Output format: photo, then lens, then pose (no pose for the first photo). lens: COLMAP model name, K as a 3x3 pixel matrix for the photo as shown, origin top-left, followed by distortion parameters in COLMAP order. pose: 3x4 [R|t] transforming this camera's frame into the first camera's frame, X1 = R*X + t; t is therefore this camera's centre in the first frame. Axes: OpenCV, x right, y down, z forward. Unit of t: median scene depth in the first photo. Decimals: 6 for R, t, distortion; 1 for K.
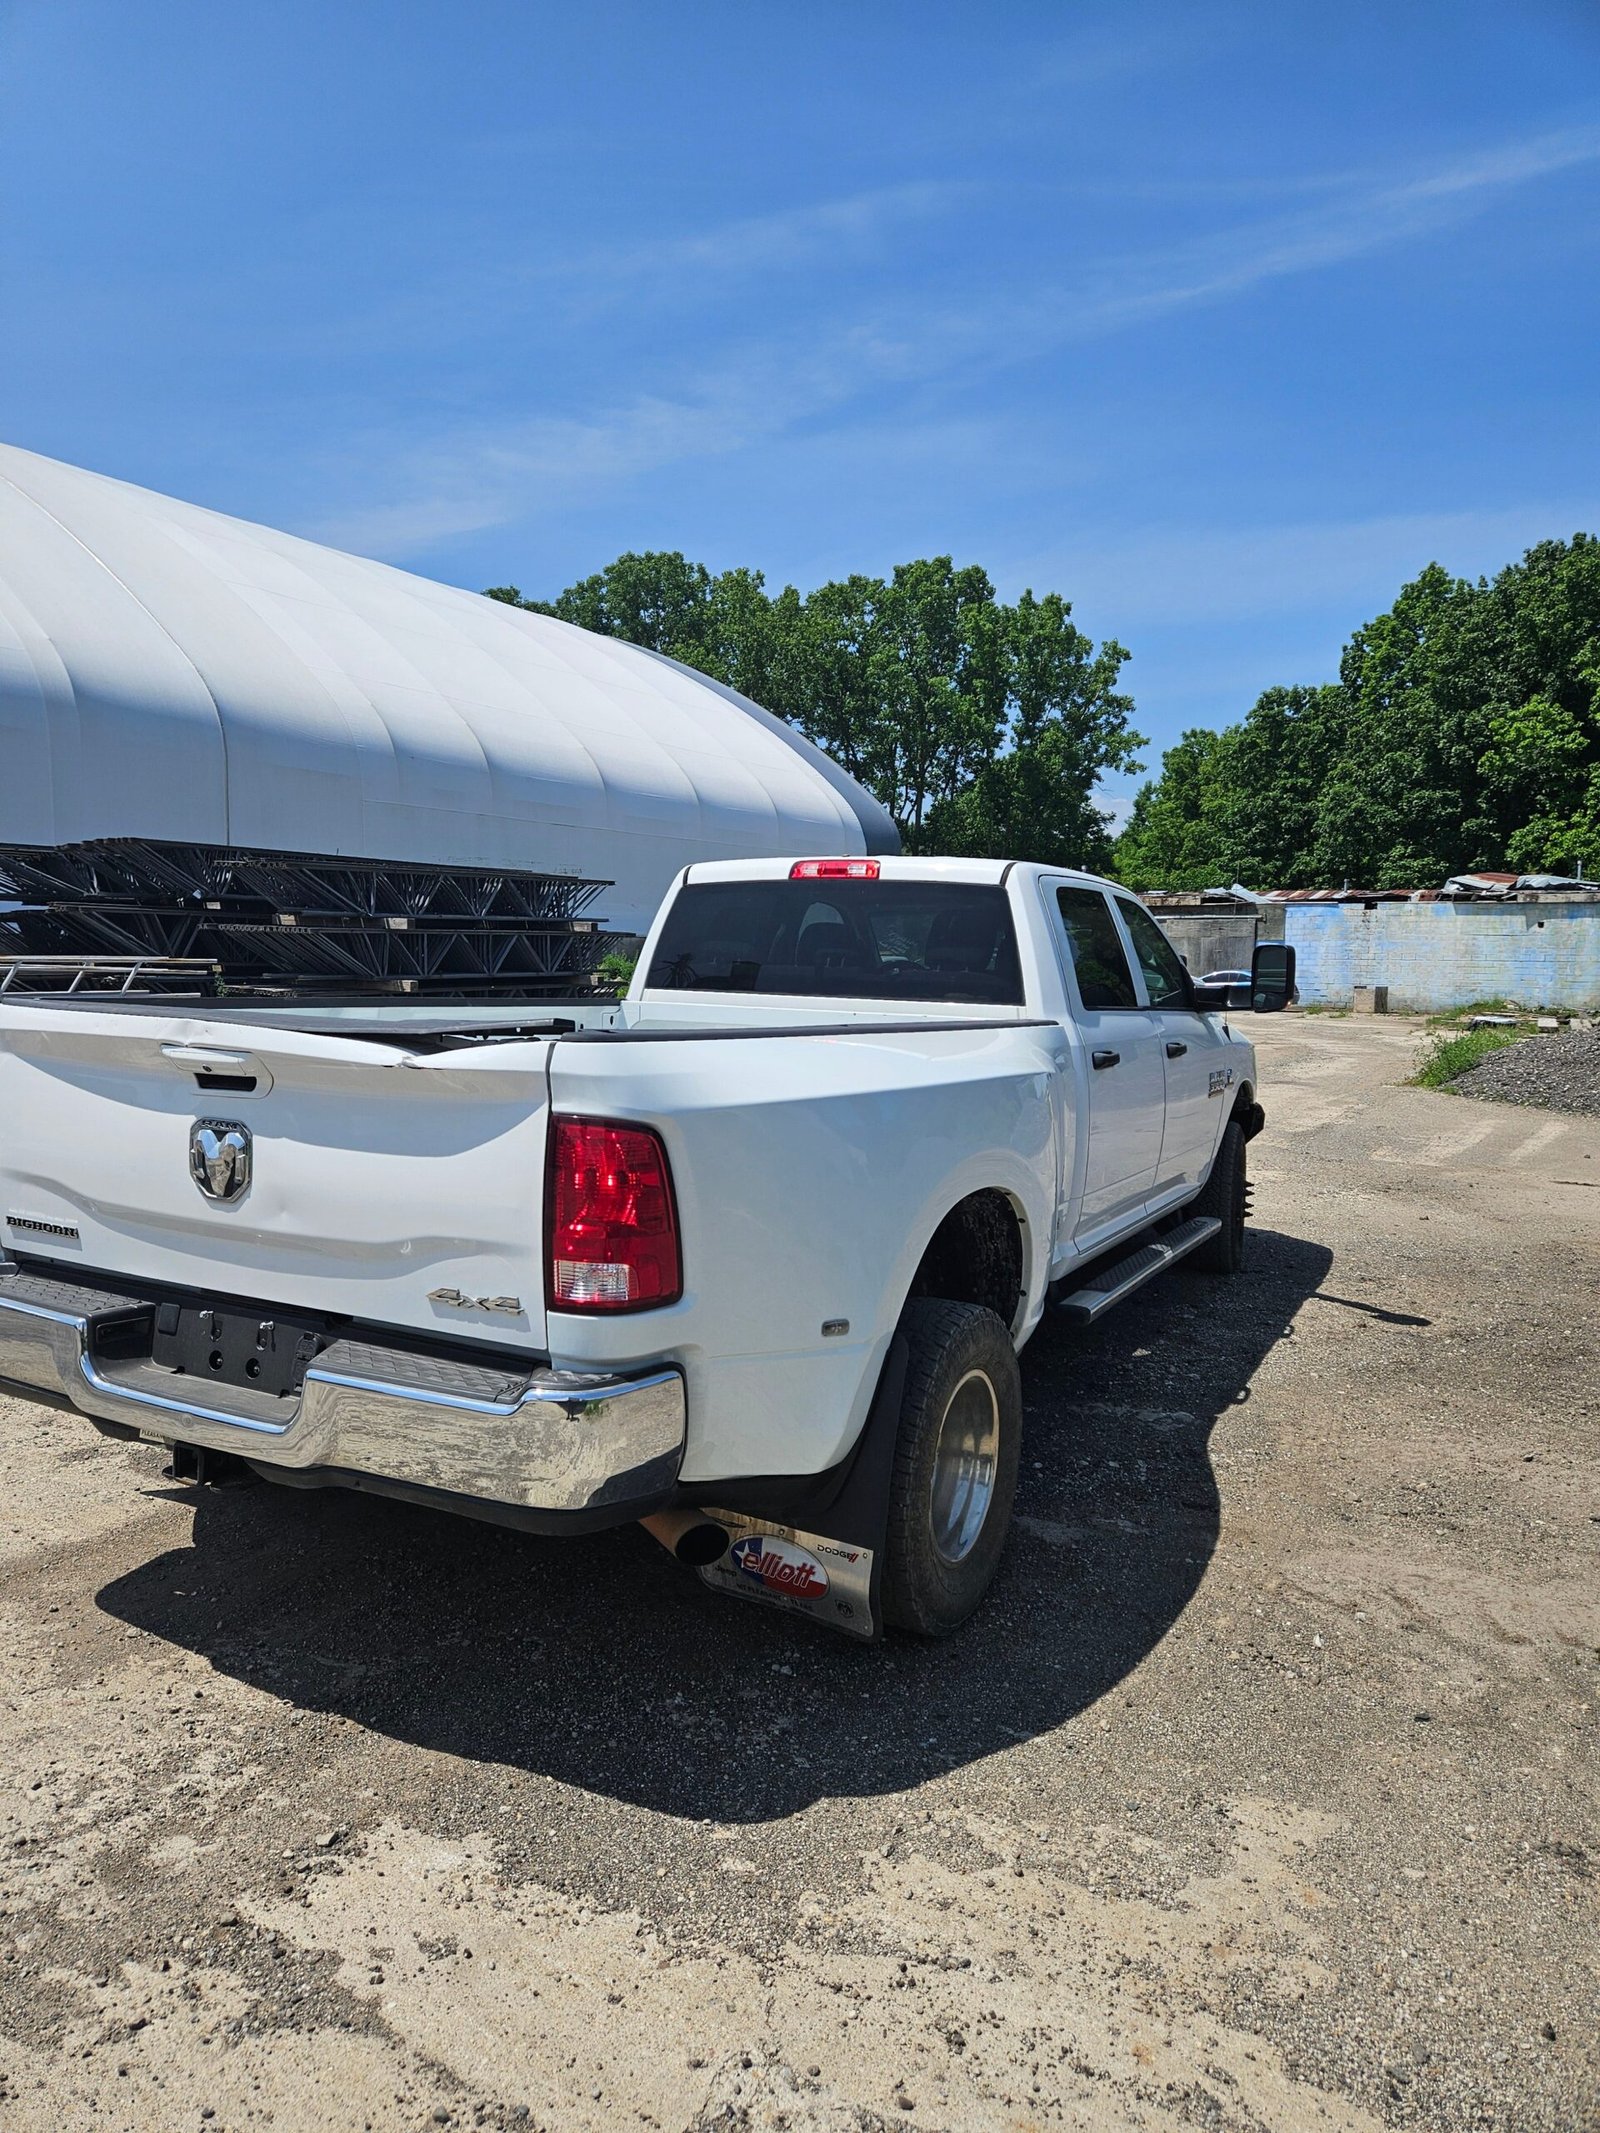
lens RADIAL K [[1421.9, 0, 765.9], [0, 1421.9, 1060.5], [0, 0, 1]] dist [0.081453, -0.076145]
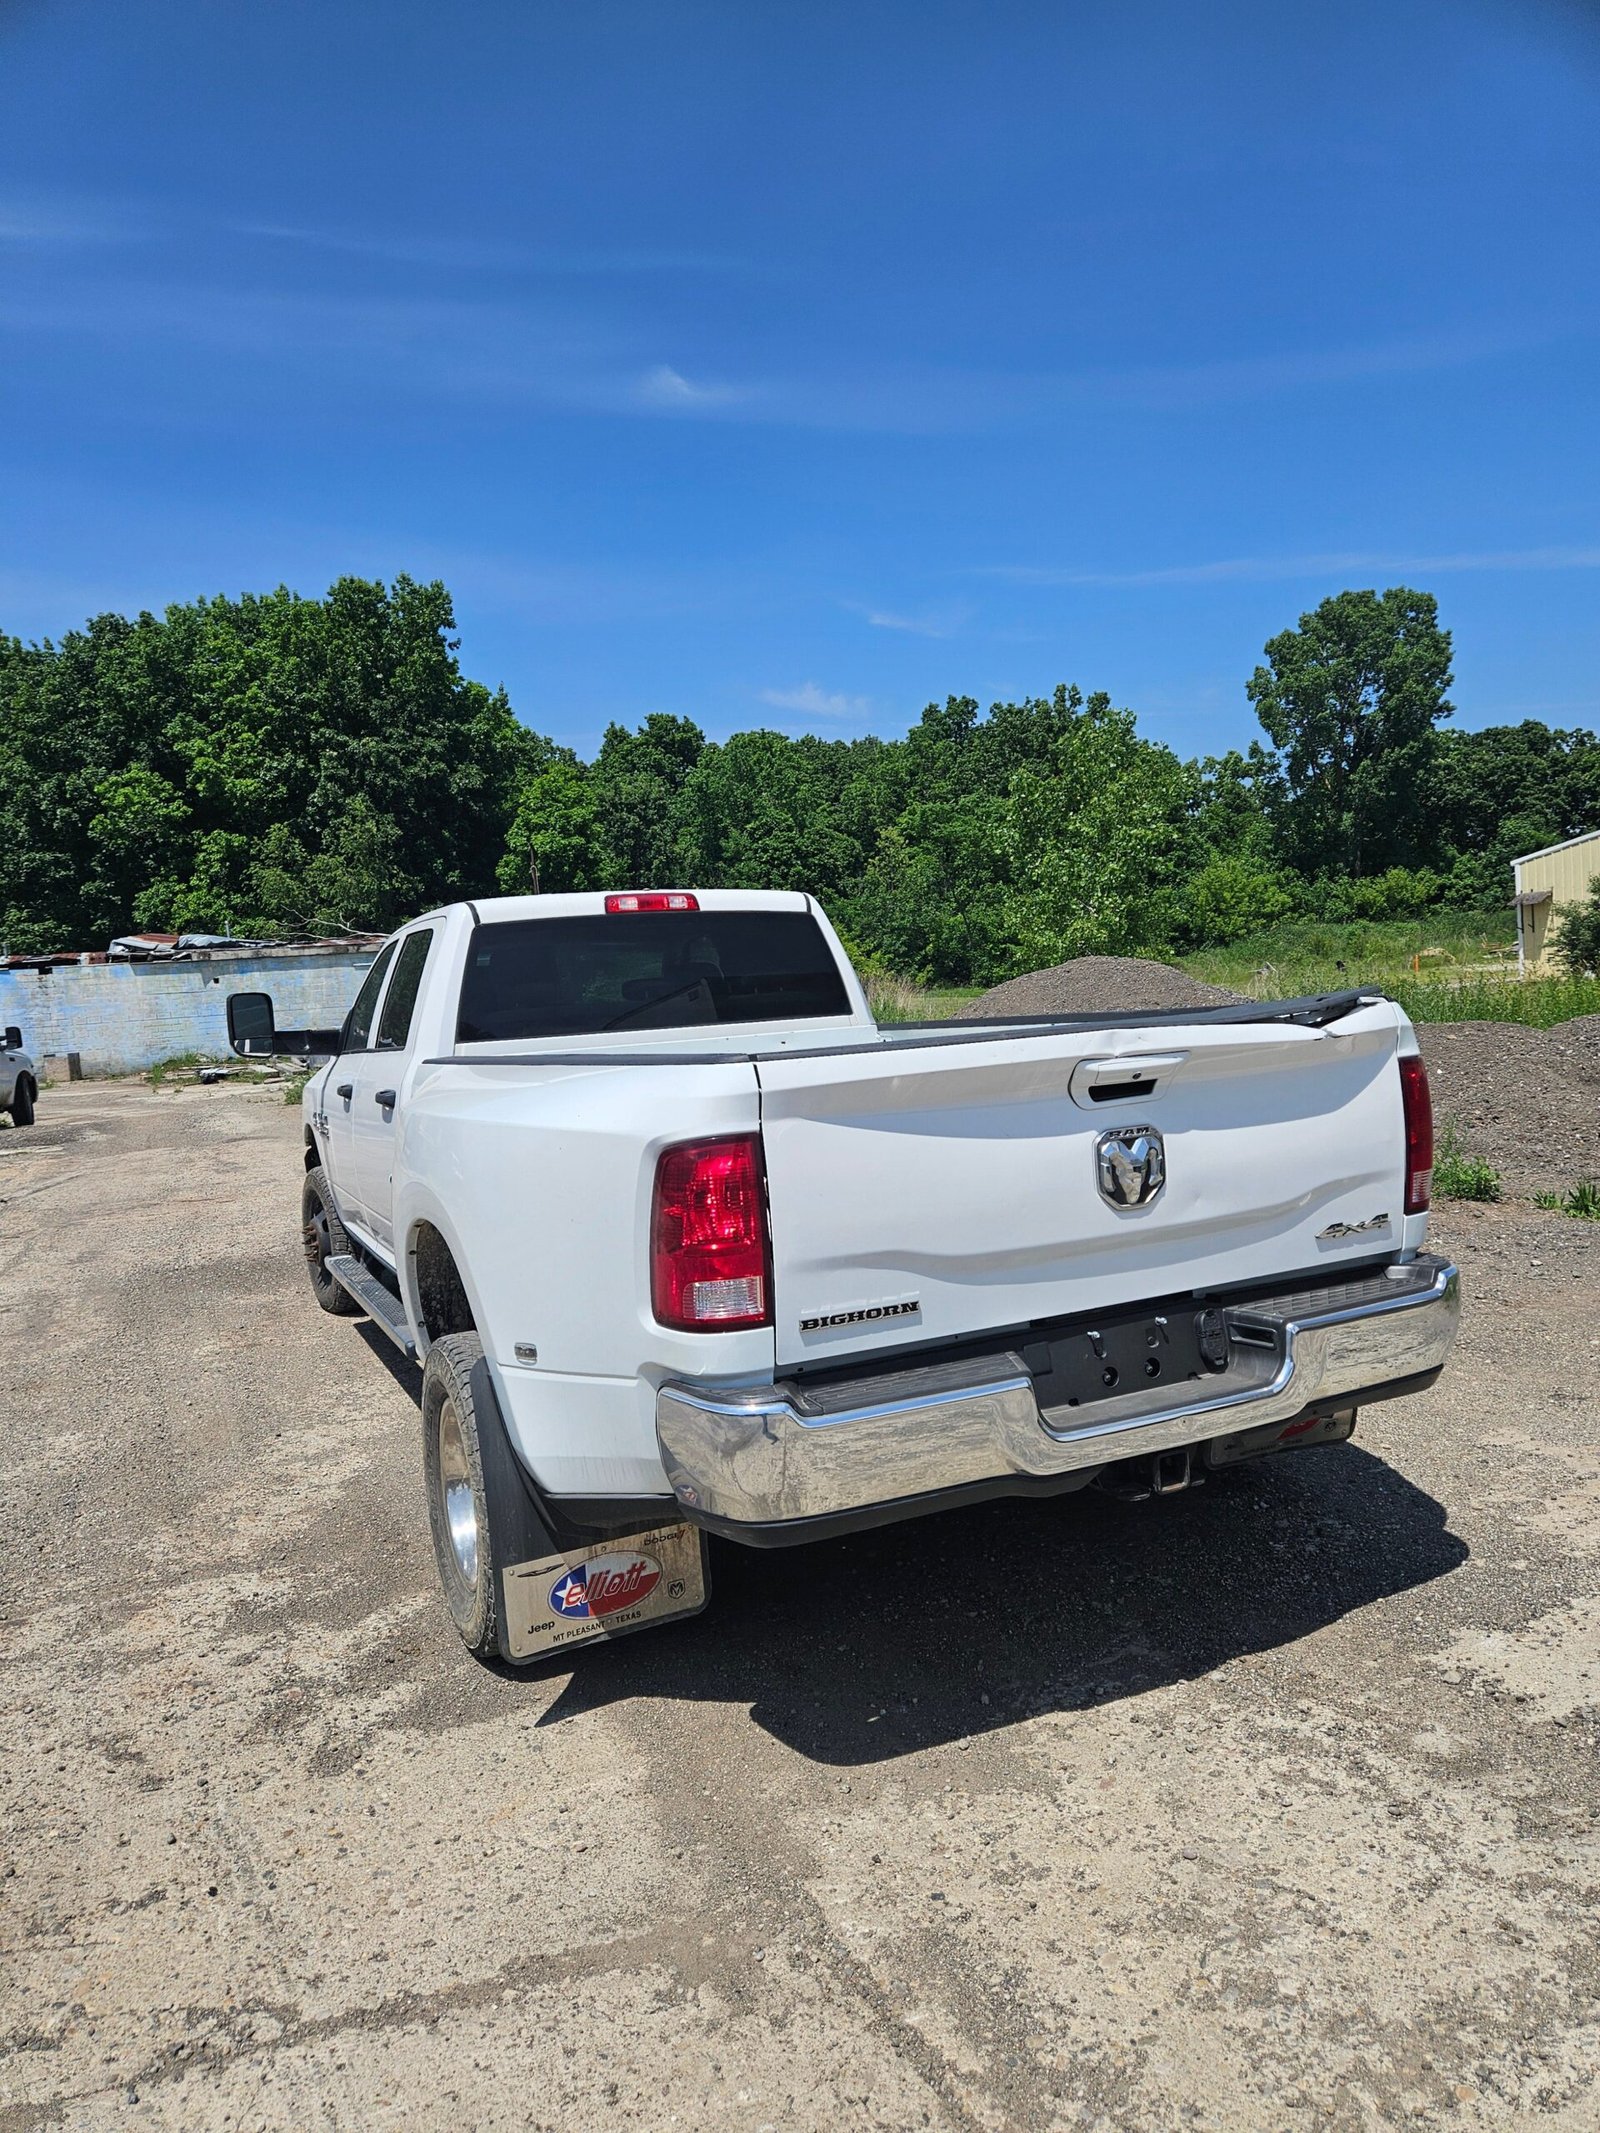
lens RADIAL K [[1424.2, 0, 800.1], [0, 1424.2, 1099.8], [0, 0, 1]] dist [0.090456, -0.086097]
pose [[0.570446, -0.126395, 0.811552, -0.085626], [0.141251, 0.988464, 0.054661, -0.004216], [-0.809098, 0.083451, 0.581718, 0.039252]]
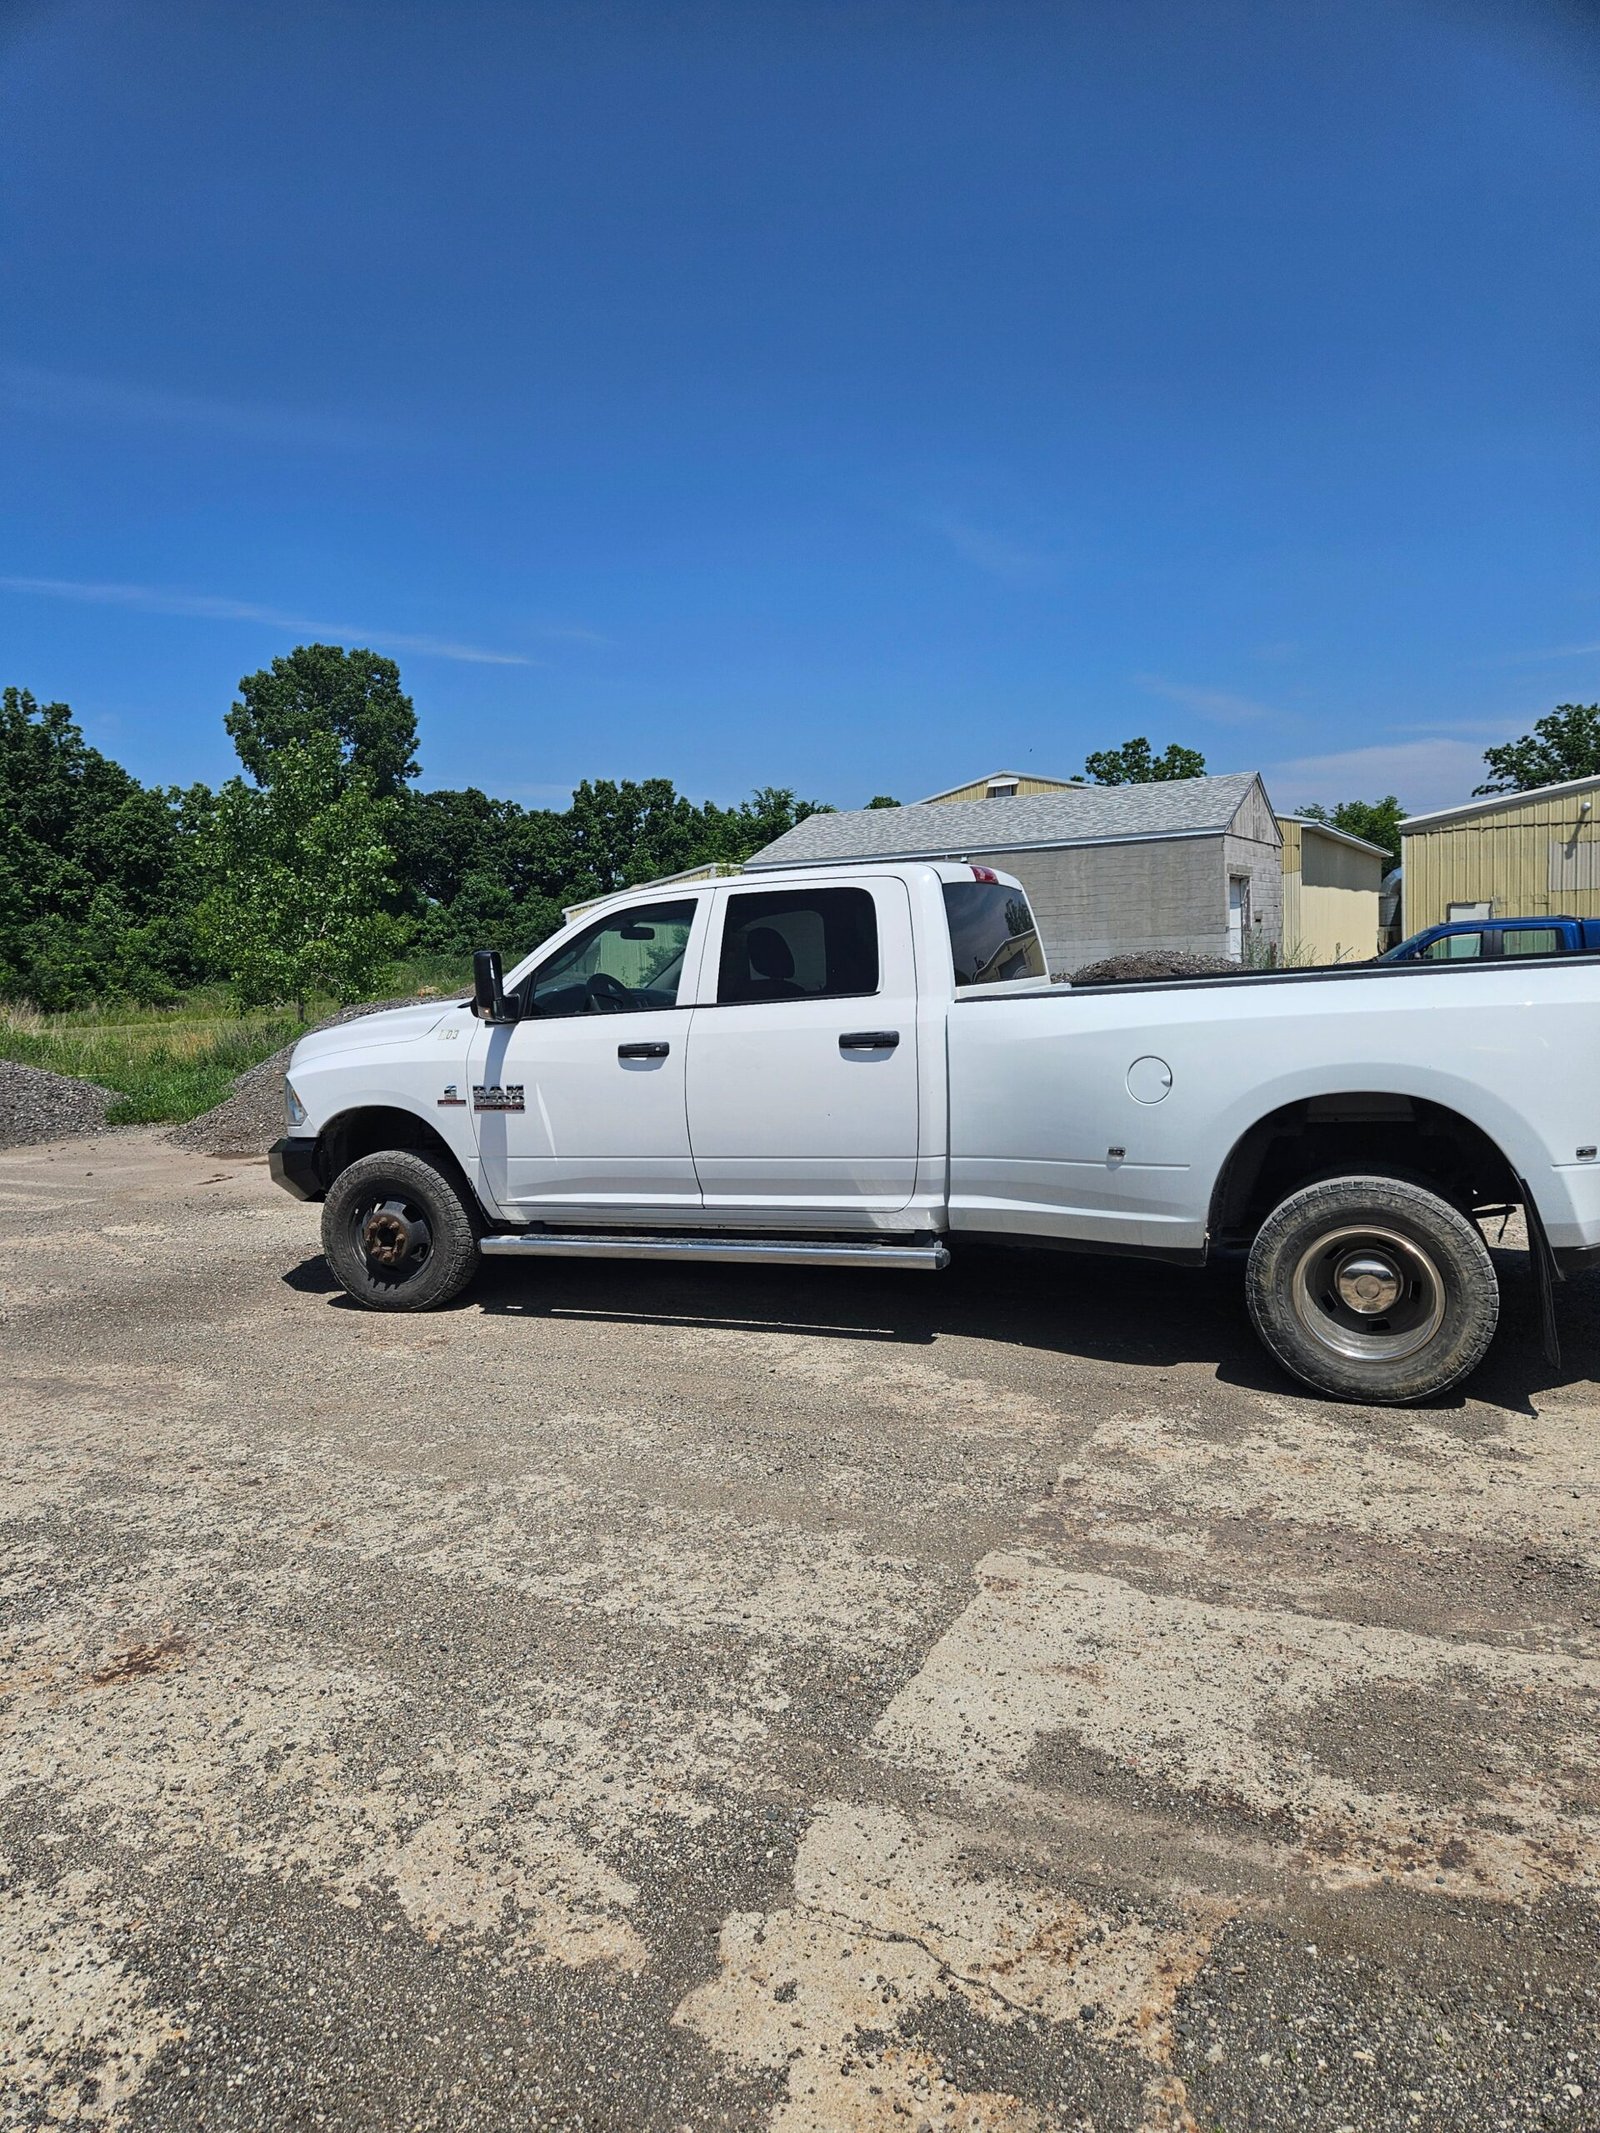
lens RADIAL K [[1414.2, 0, 772.2], [0, 1414.2, 1125.1], [0, 0, 1]] dist [0.066299, -0.068794]
pose [[-0.096741, -0.131363, 0.986603, -0.132711], [0.126148, 0.981640, 0.143071, -0.014081], [-0.987283, 0.138299, -0.078393, 0.151752]]
